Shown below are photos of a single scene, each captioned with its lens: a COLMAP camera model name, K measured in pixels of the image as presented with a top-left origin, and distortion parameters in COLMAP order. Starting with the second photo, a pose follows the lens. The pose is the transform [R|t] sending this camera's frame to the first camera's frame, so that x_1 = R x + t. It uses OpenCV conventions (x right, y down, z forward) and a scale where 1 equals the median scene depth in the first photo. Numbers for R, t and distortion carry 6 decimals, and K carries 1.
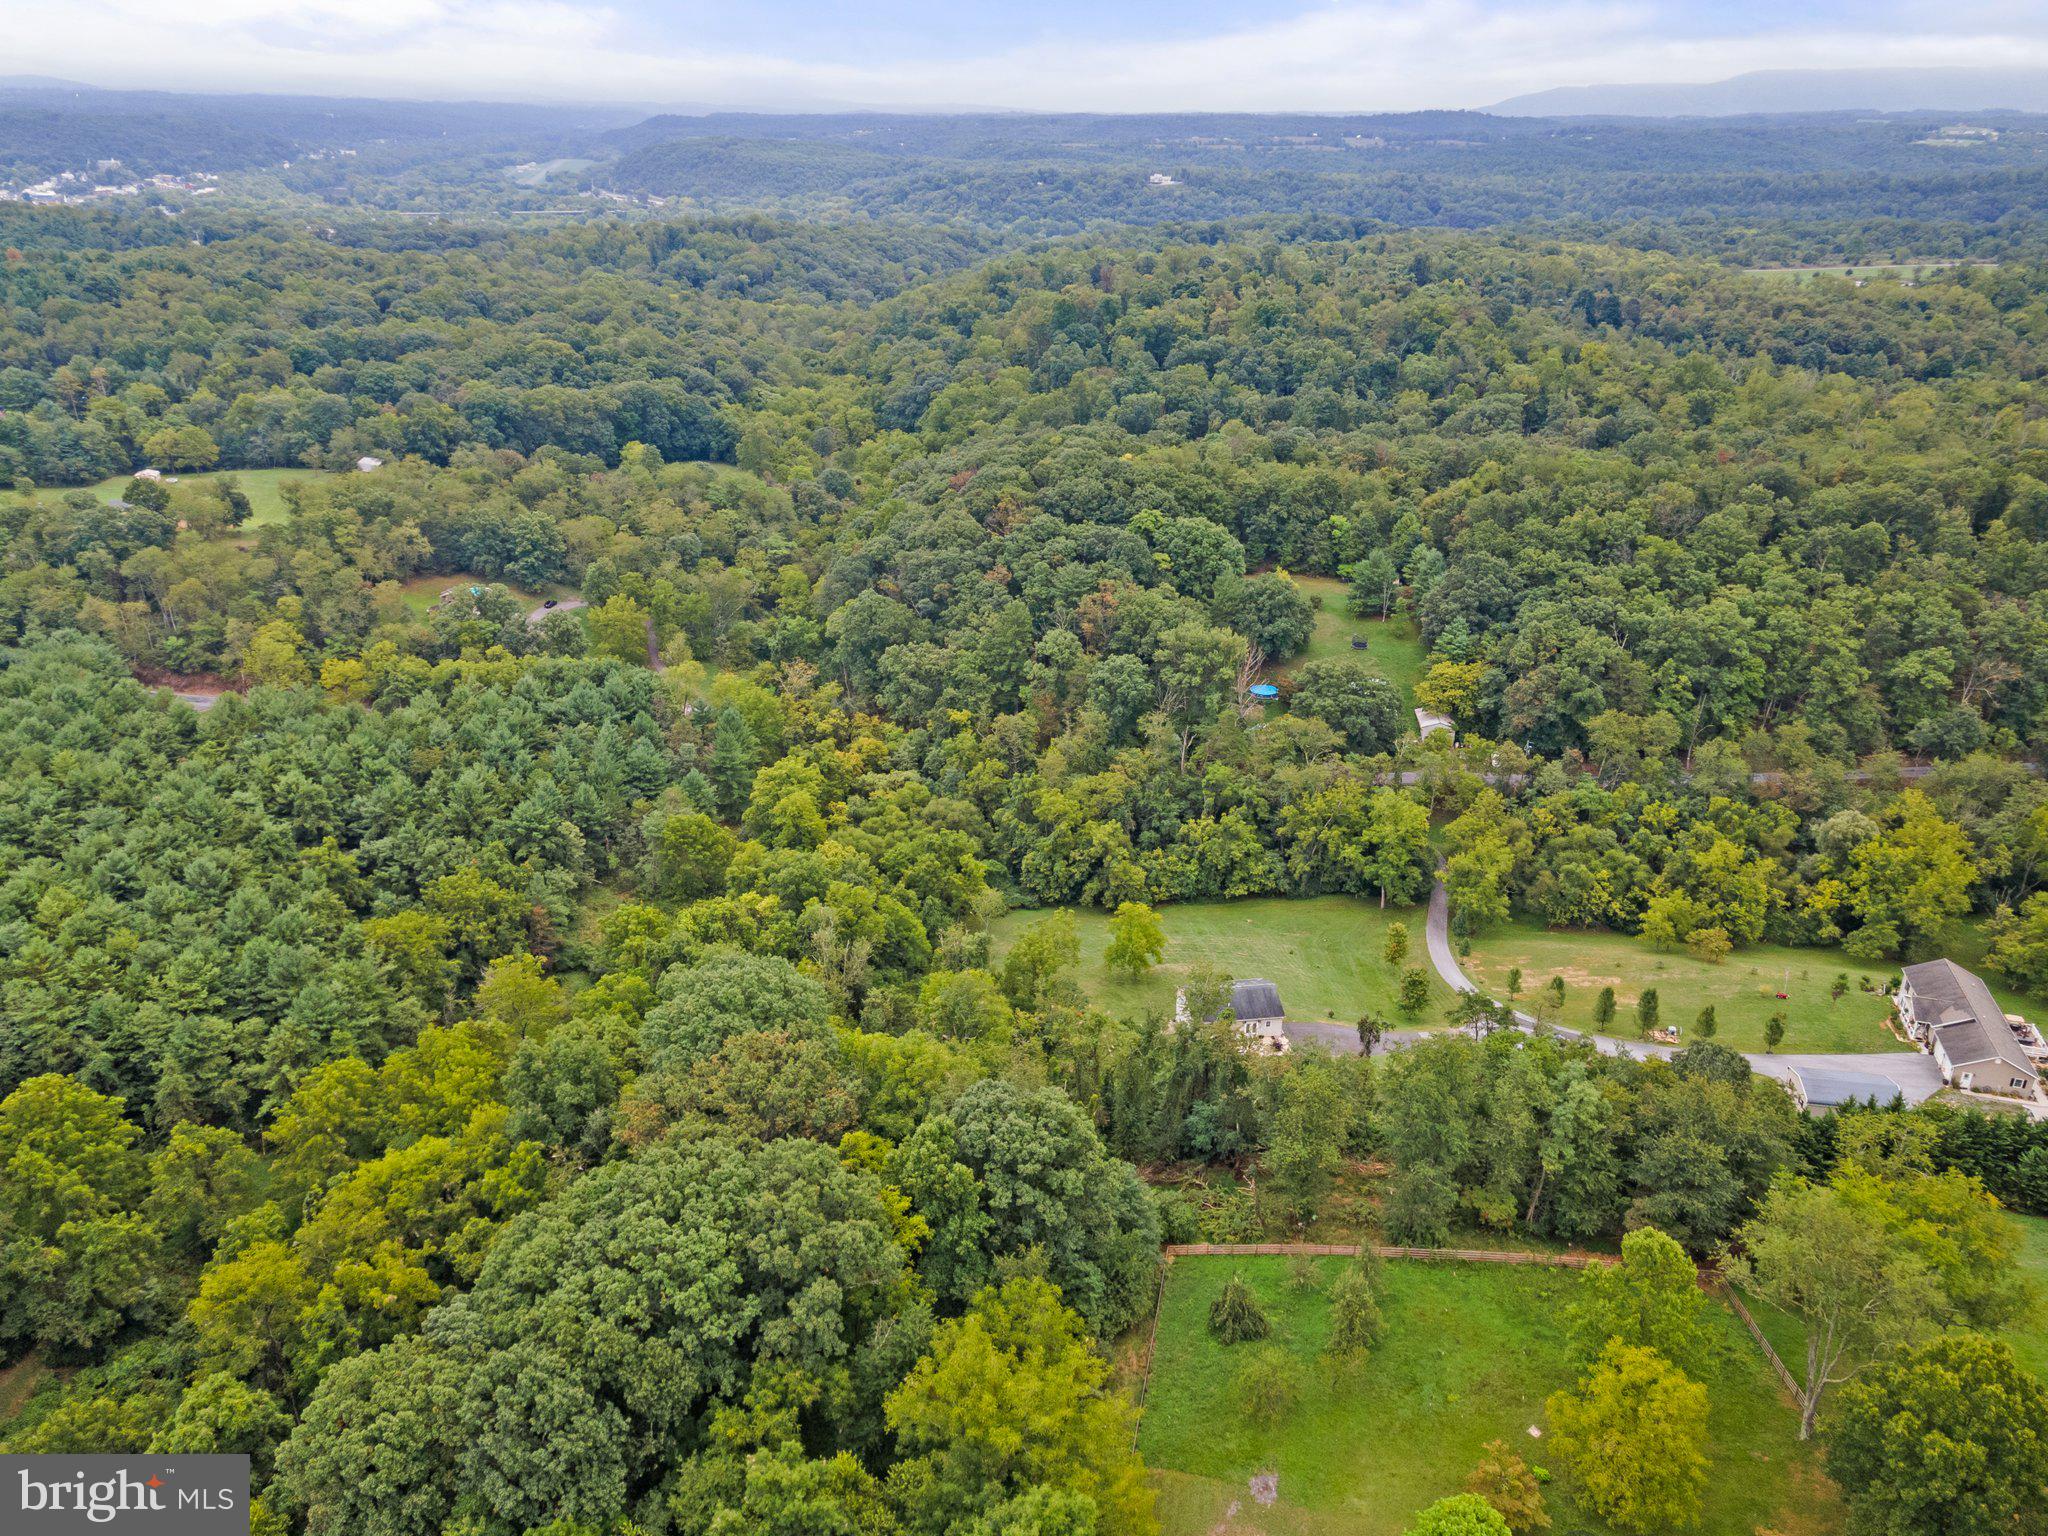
lens RADIAL K [[1477.4, 0, 1024.0], [0, 1477.4, 768.0], [0, 0, 1]] dist [0.050797, -0.001119]
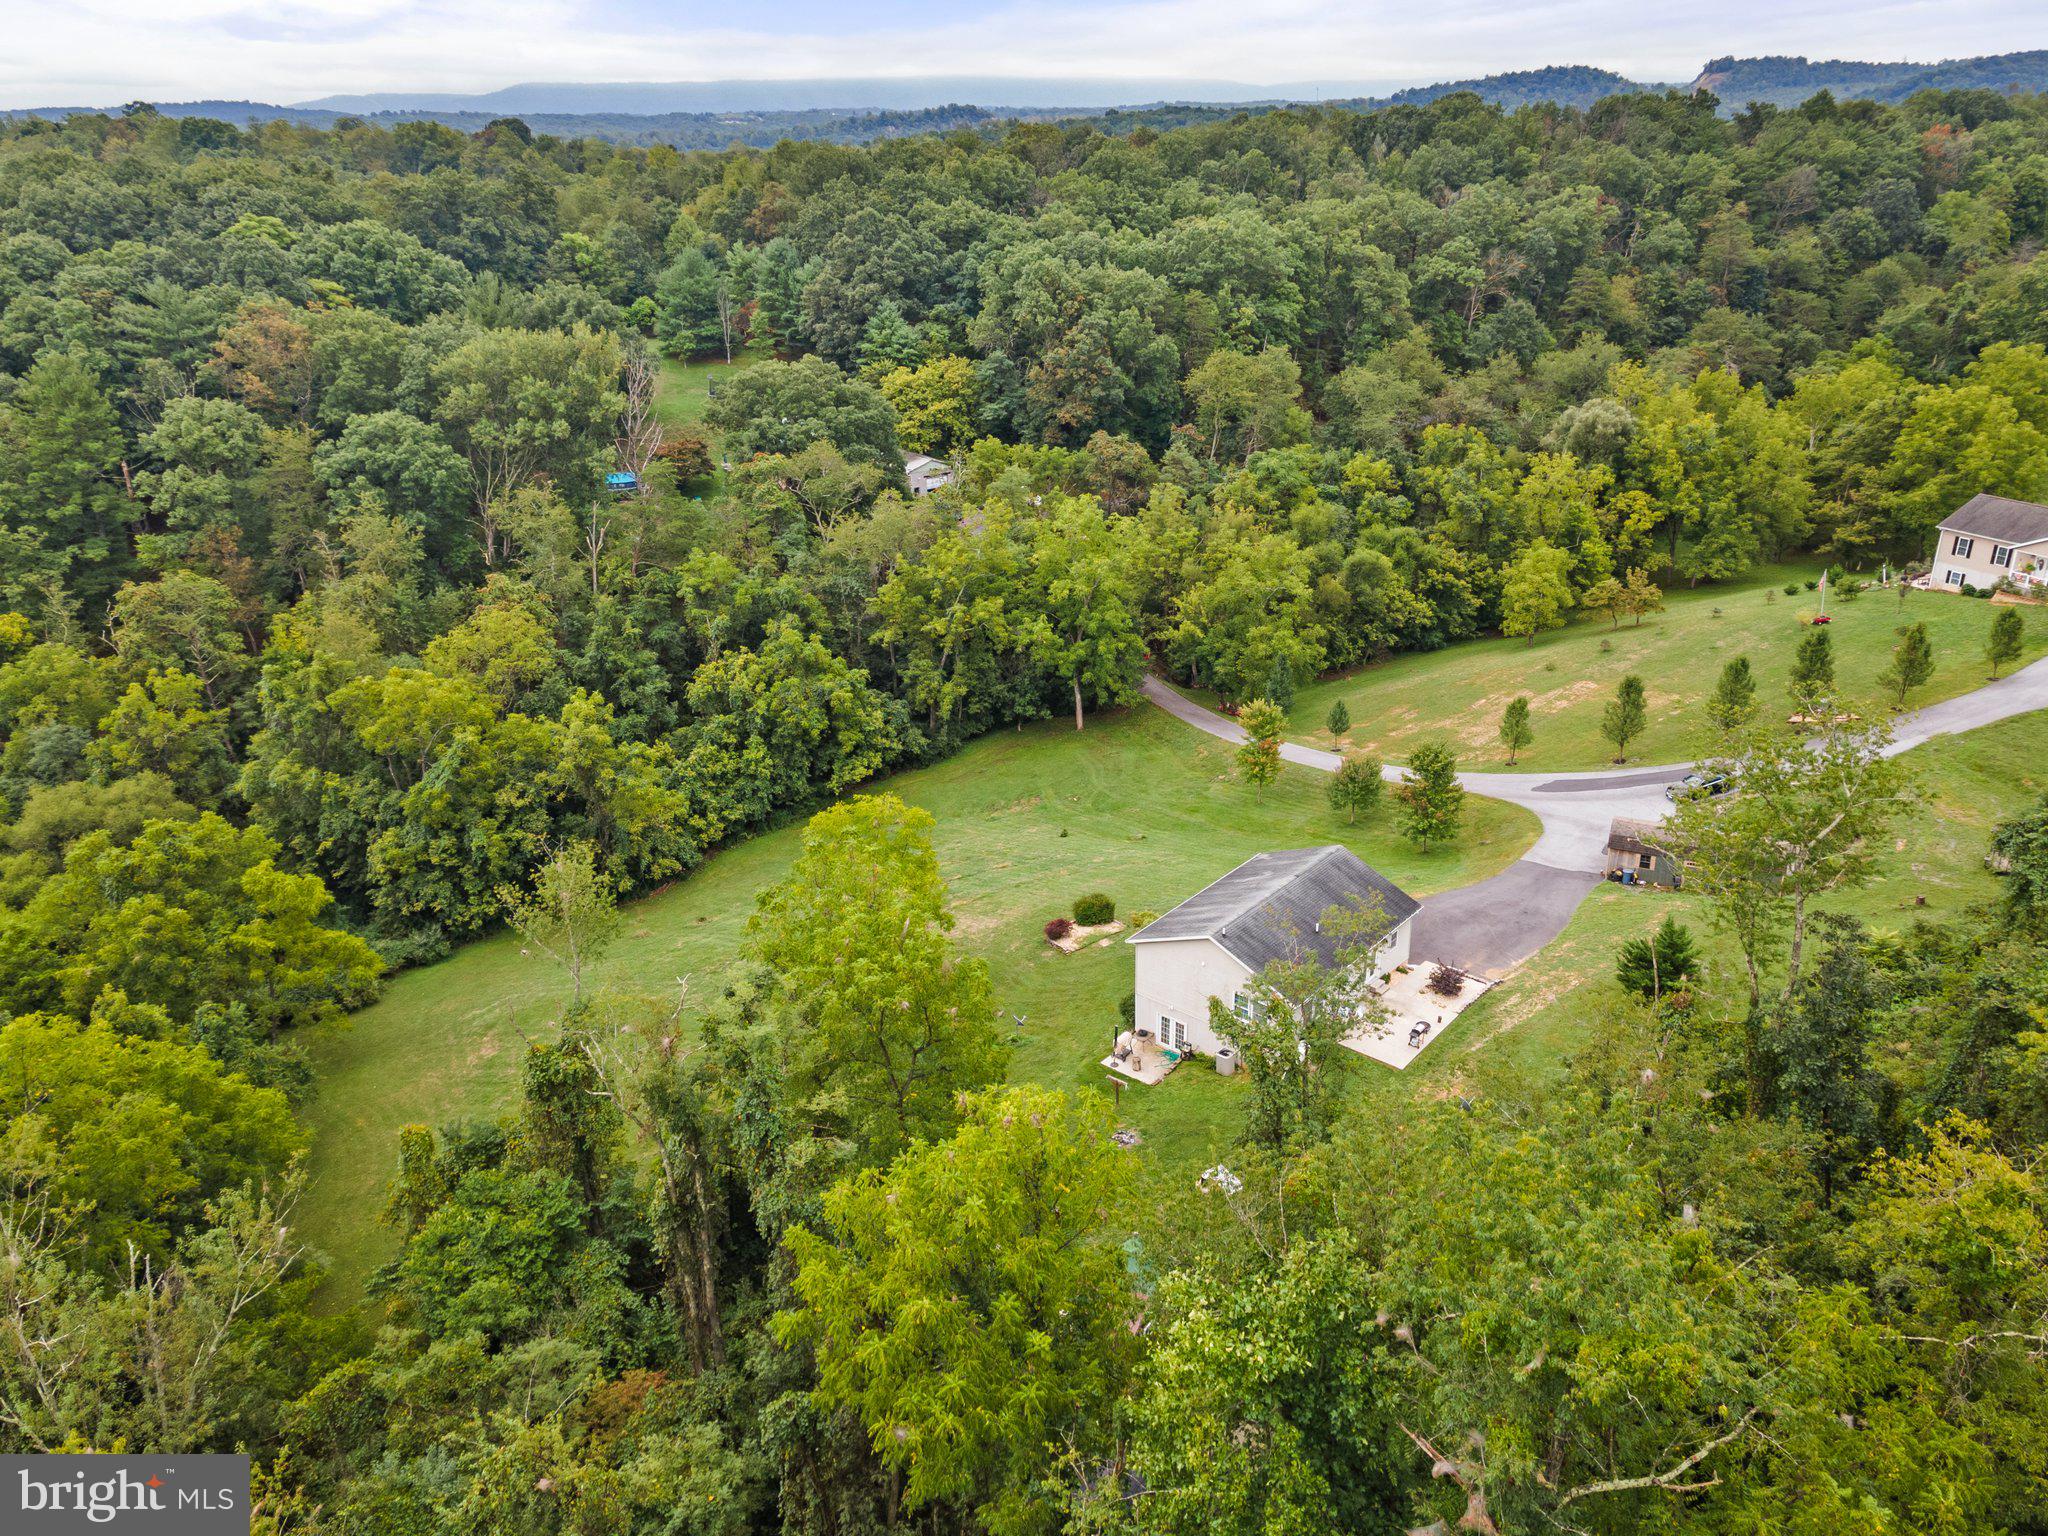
lens RADIAL K [[1477.4, 0, 1024.0], [0, 1477.4, 768.0], [0, 0, 1]] dist [0.050797, -0.001119]
pose [[0.769927, -0.279850, 0.573495, -0.089624], [0.273363, 0.956714, 0.099856, 0.046962], [-0.576615, 0.079890, 0.813101, 0.558455]]
